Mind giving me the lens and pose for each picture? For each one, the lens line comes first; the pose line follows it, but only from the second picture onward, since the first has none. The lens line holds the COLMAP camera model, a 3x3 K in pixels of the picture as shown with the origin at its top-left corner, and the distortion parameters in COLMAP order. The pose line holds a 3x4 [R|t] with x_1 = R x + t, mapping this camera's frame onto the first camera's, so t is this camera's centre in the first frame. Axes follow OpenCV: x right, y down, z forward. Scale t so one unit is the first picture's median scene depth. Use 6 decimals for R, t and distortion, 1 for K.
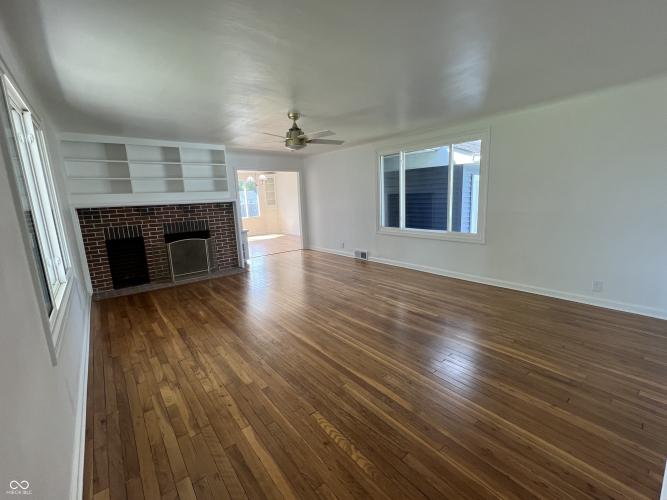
lens RADIAL K [[293.2, 0, 332.5], [0, 293.2, 250.3], [0, 0, 1]] dist [-0.001397, -0.000141]
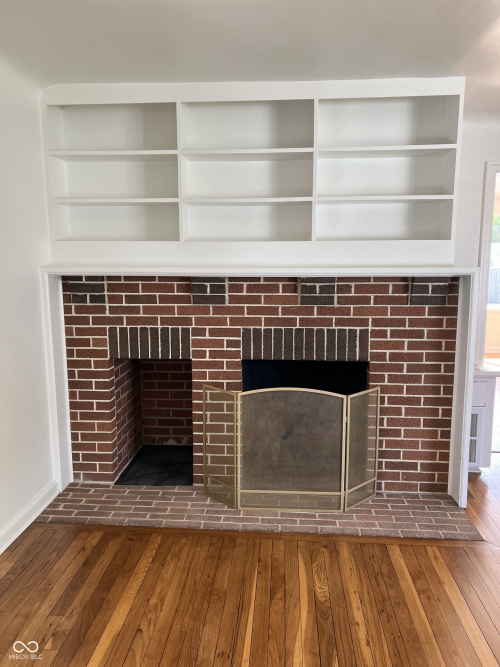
lens RADIAL K [[502.5, 0, 248.8], [0, 502.5, 332.1], [0, 0, 1]] dist [0.034411, -0.002256]
pose [[0.733517, 0.138017, -0.665510, -0.173453], [-0.150748, 0.987814, 0.038706, -0.110824], [0.662742, 0.071933, 0.745385, 0.553743]]
